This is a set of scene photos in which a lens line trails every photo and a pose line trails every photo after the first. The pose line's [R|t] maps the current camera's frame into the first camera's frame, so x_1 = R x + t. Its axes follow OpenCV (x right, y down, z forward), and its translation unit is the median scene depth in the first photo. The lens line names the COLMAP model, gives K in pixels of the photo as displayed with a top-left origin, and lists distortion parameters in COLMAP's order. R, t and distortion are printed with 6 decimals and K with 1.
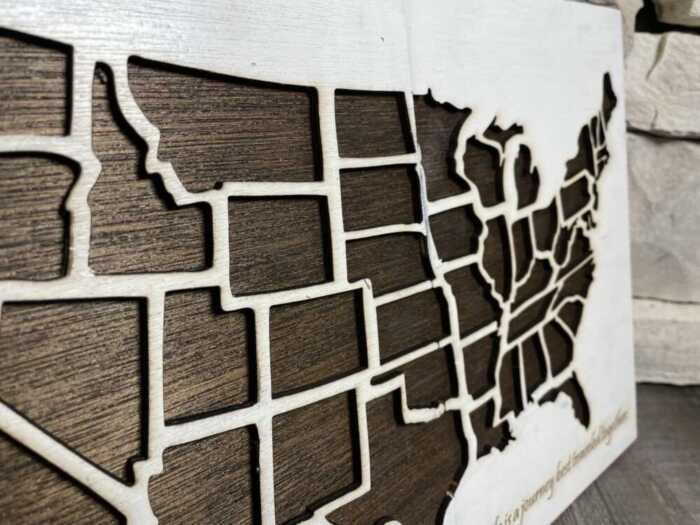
lens RADIAL K [[541.8, 0, 349.5], [0, 541.8, 257.7], [0, 0, 1]] dist [0.048293, -0.090048]
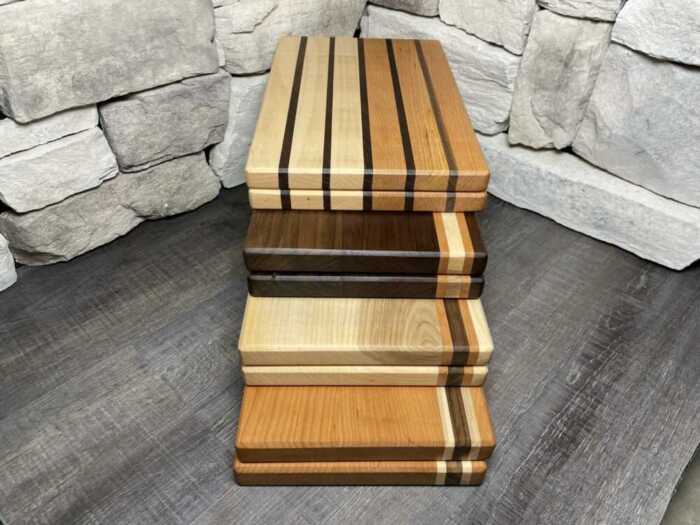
lens RADIAL K [[541.8, 0, 348.3], [0, 541.8, 267.5], [0, 0, 1]] dist [0.048293, -0.090048]
pose [[0.729500, 0.384460, -0.565703, 0.962237], [-0.228512, 0.916544, 0.328220, -0.017776], [0.644679, -0.110167, 0.756473, -0.523591]]
